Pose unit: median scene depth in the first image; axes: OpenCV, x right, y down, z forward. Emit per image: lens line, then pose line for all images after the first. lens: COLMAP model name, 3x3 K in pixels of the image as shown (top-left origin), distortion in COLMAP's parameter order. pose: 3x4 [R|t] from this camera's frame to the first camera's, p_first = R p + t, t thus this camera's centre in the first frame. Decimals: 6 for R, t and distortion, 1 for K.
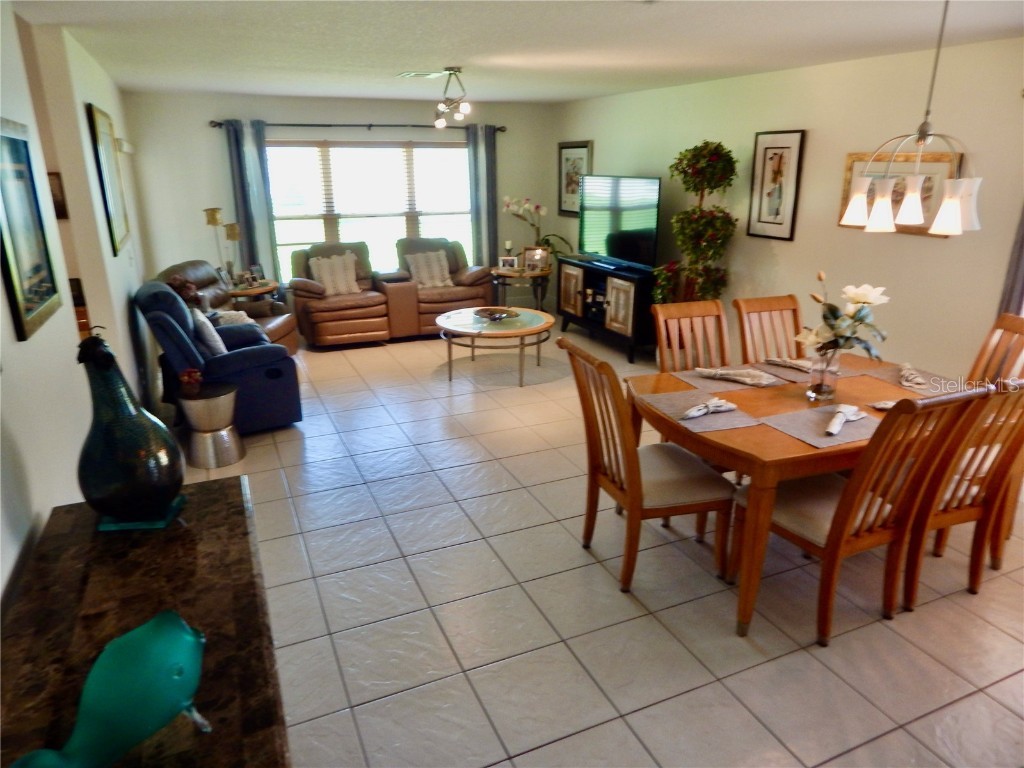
lens RADIAL K [[680.1, 0, 513.6], [0, 680.1, 380.0], [0, 0, 1]] dist [-0.003974, -0.001794]
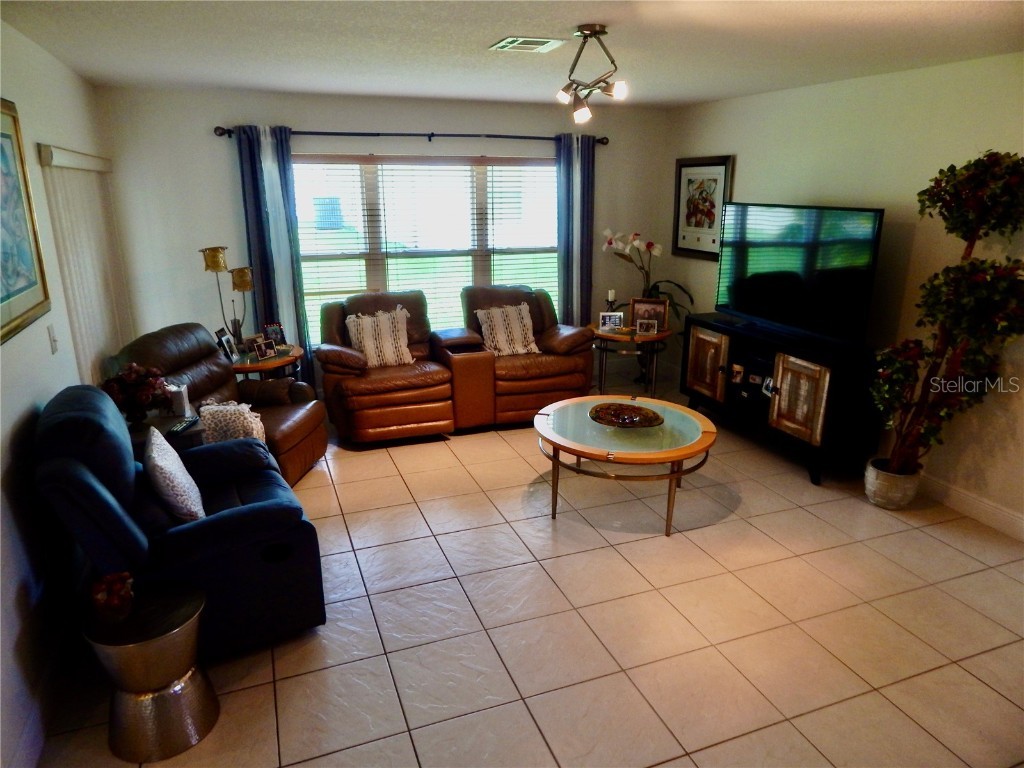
lens RADIAL K [[680.1, 0, 513.6], [0, 680.1, 384.5], [0, 0, 1]] dist [-0.003974, -0.001794]
pose [[0.998606, 0.017740, -0.049720, -0.083777], [-0.018920, 0.999548, -0.023359, -0.091131], [0.049283, 0.024267, 0.998490, 0.283889]]
